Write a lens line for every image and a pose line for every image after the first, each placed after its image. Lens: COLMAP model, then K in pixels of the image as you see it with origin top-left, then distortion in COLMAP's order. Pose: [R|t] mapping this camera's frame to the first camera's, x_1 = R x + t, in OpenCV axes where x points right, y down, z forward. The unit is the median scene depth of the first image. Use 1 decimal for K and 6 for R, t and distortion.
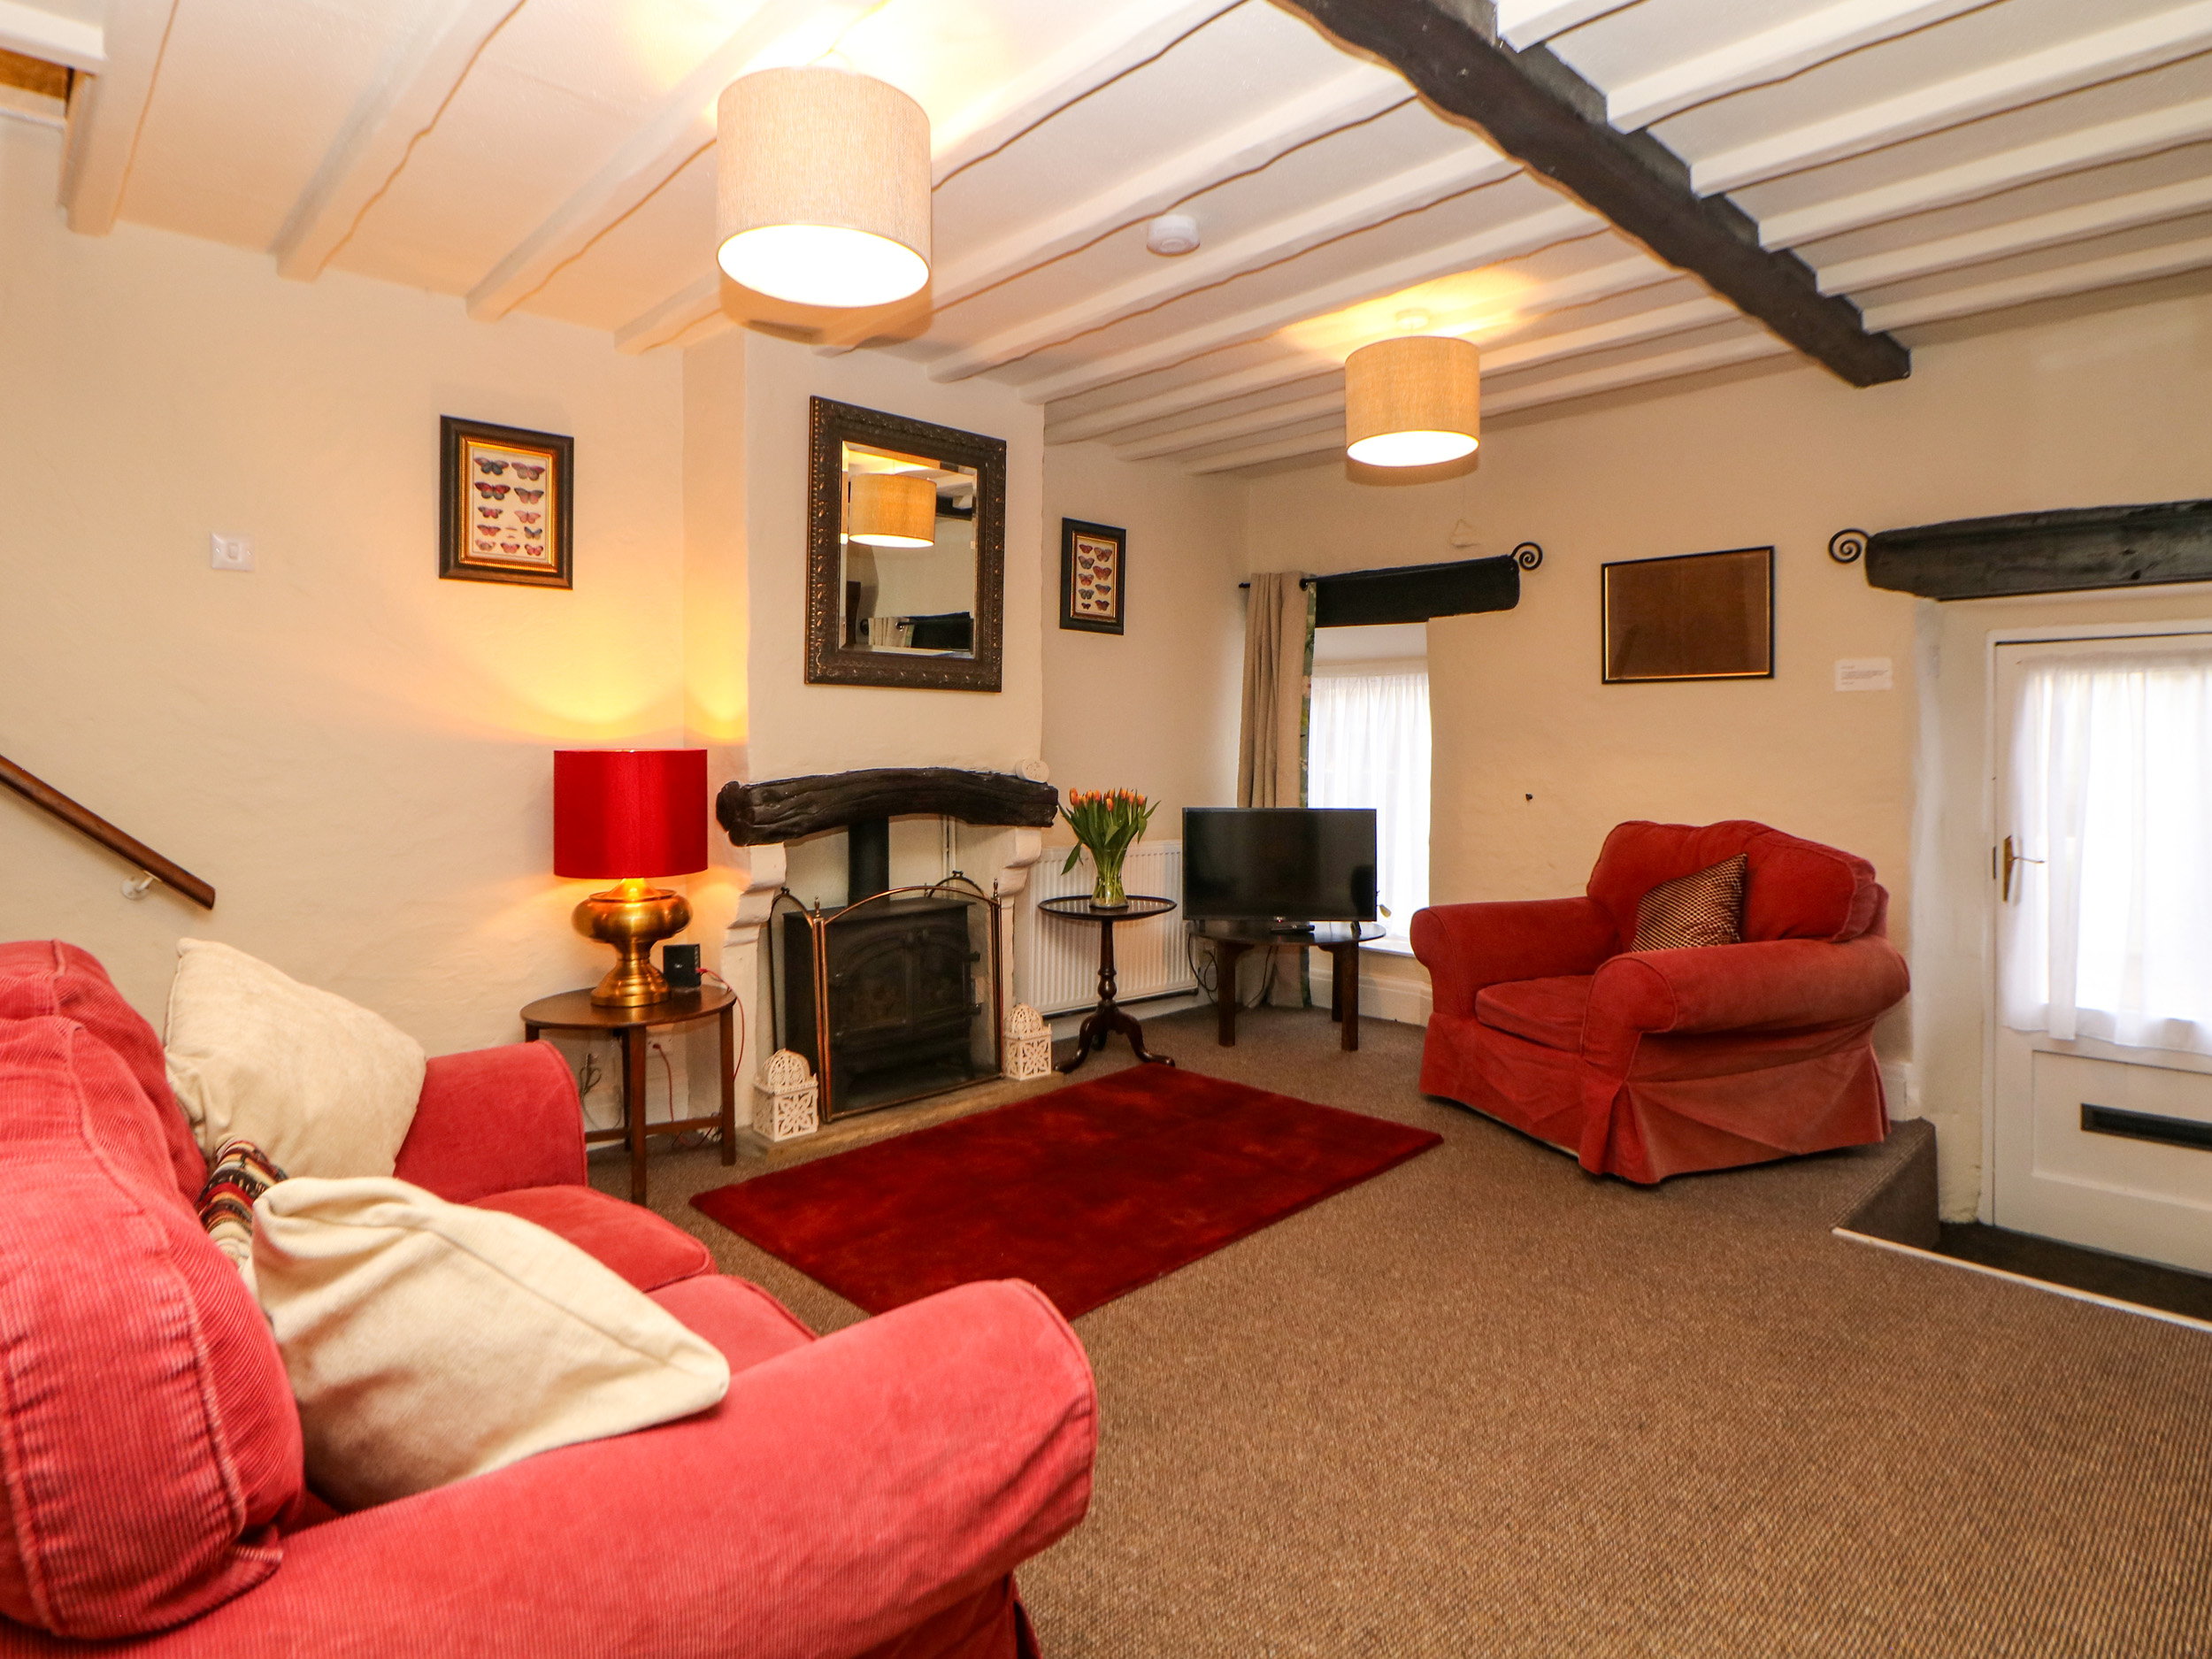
lens RADIAL K [[1170.7, 0, 1115.5], [0, 1170.7, 820.6], [0, 0, 1]] dist [-0.006920, -0.007110]
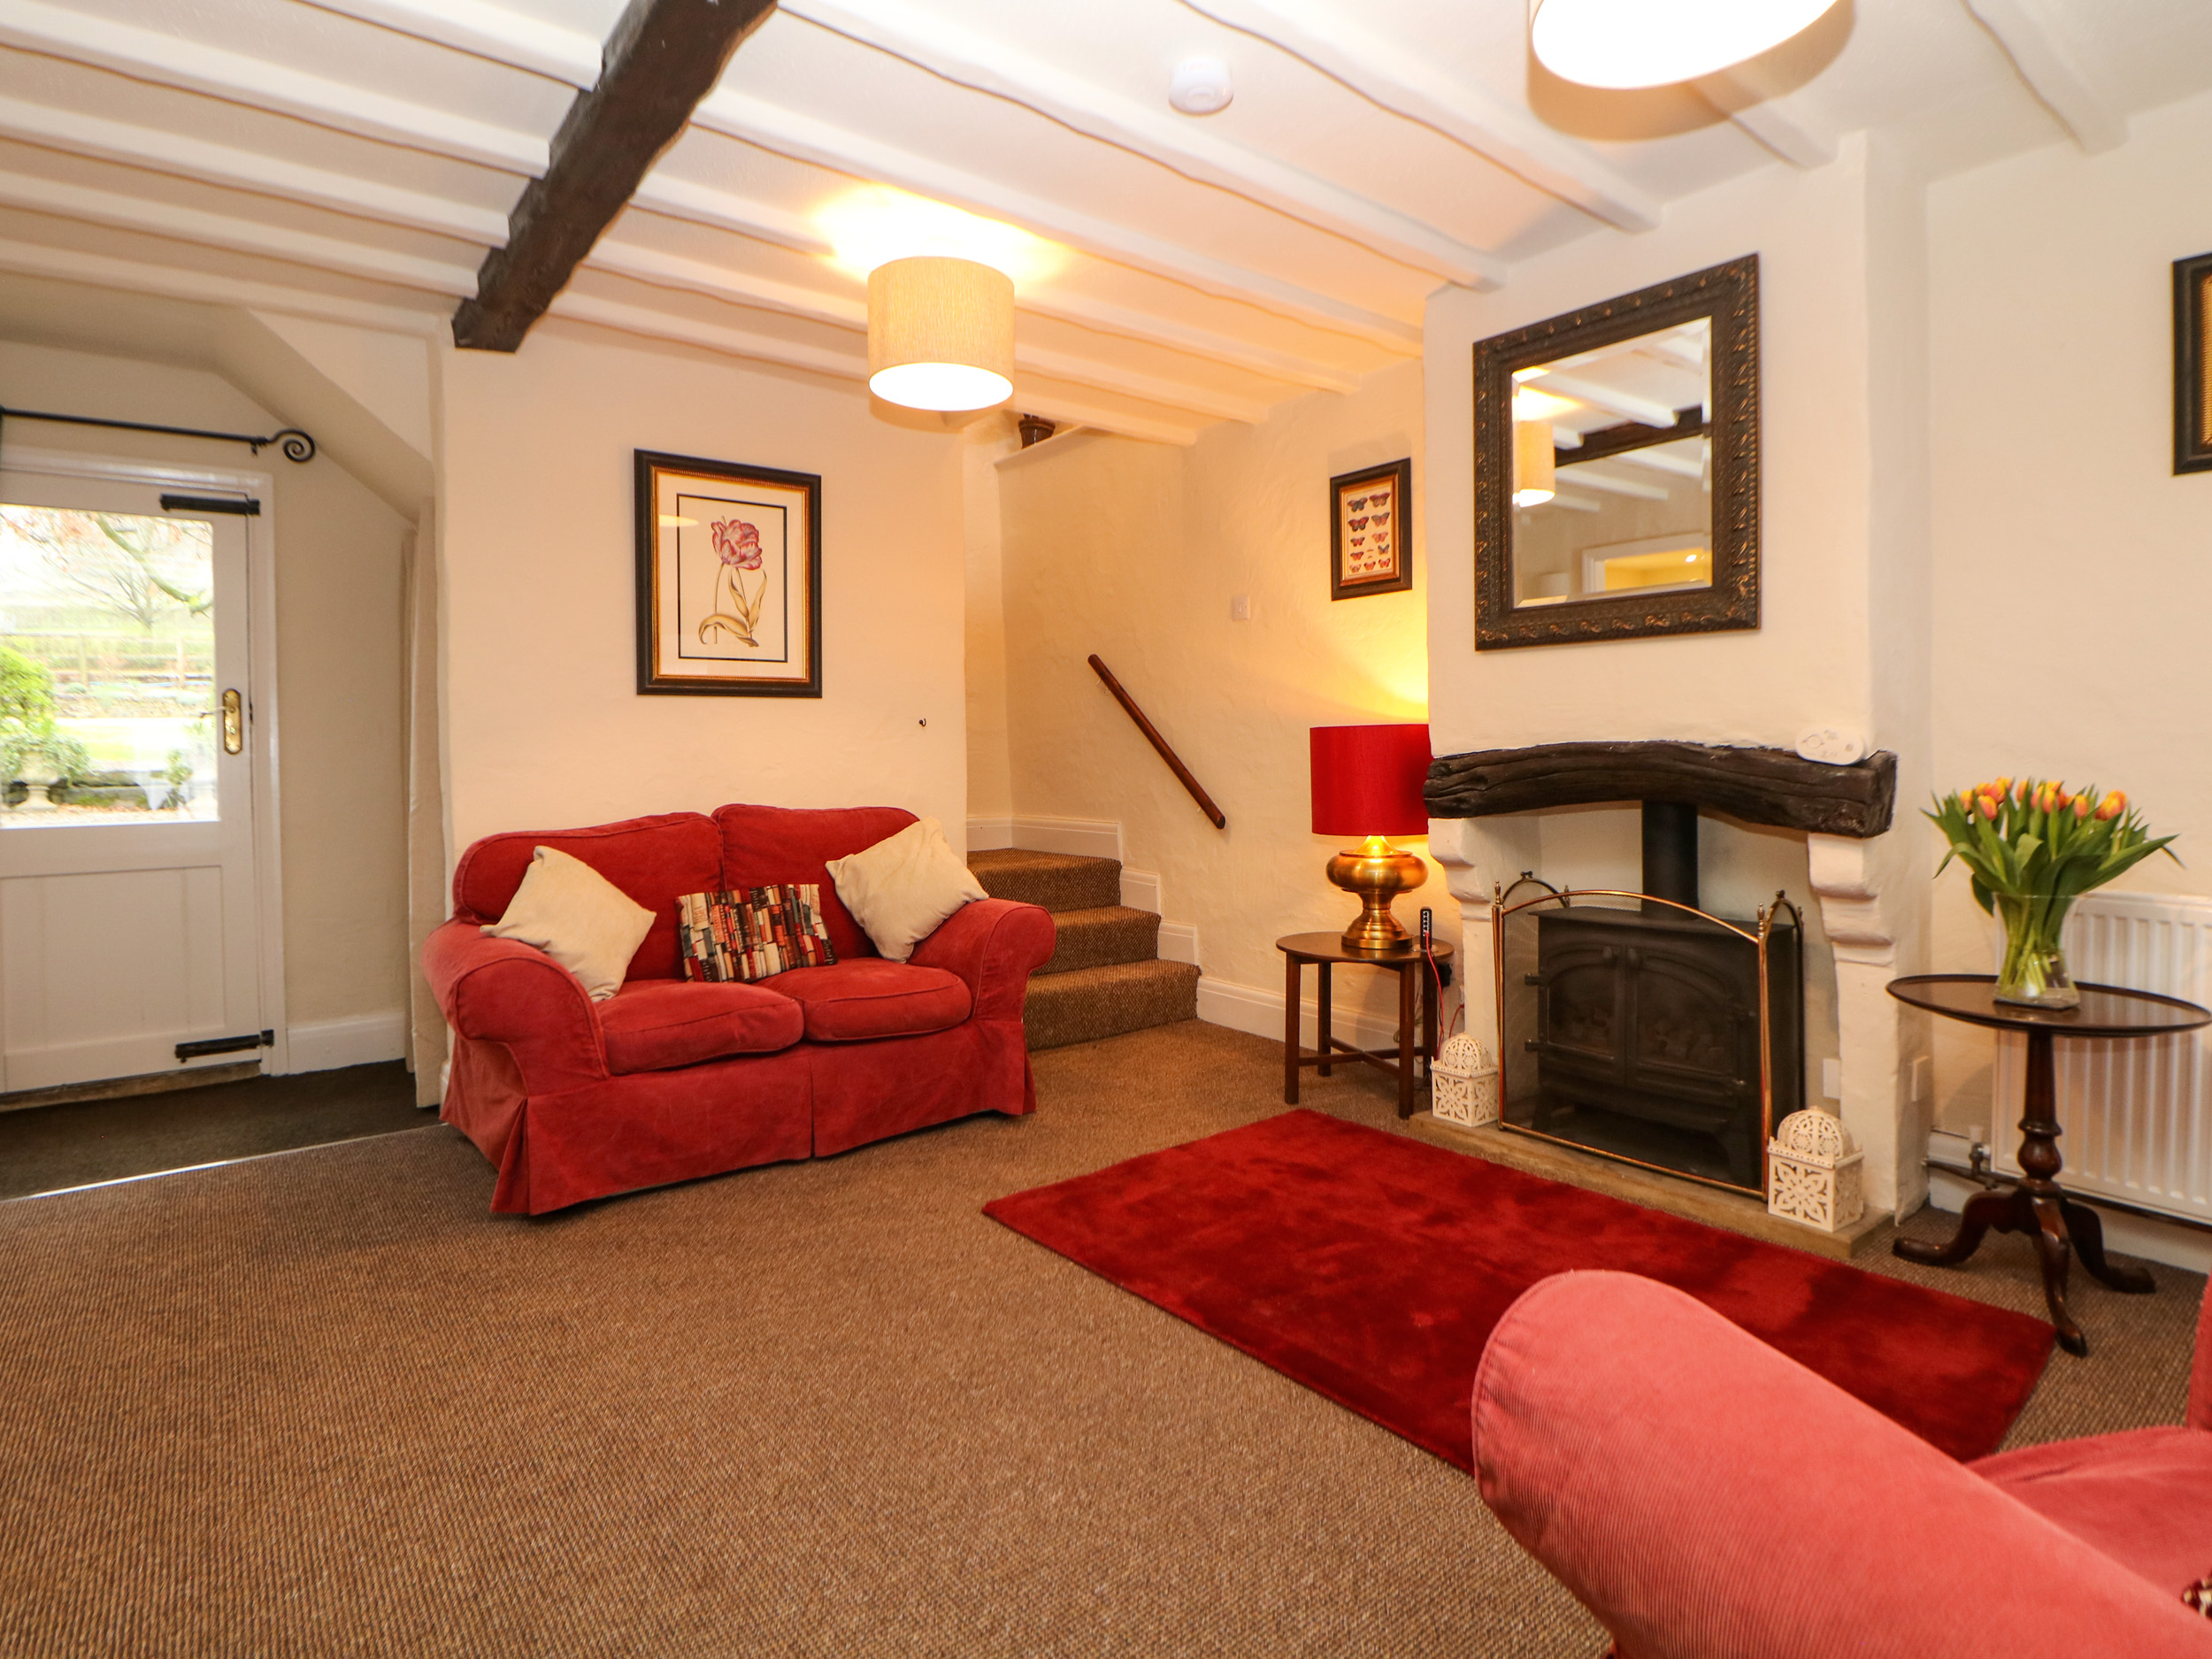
lens RADIAL K [[1170.7, 0, 1126.1], [0, 1170.7, 822.0], [0, 0, 1]] dist [-0.006920, -0.007110]
pose [[-0.118668, 0.060964, -0.991061, 0.748644], [-0.049303, 0.996520, 0.067204, -0.031096], [0.991709, 0.056837, -0.115249, 0.878247]]
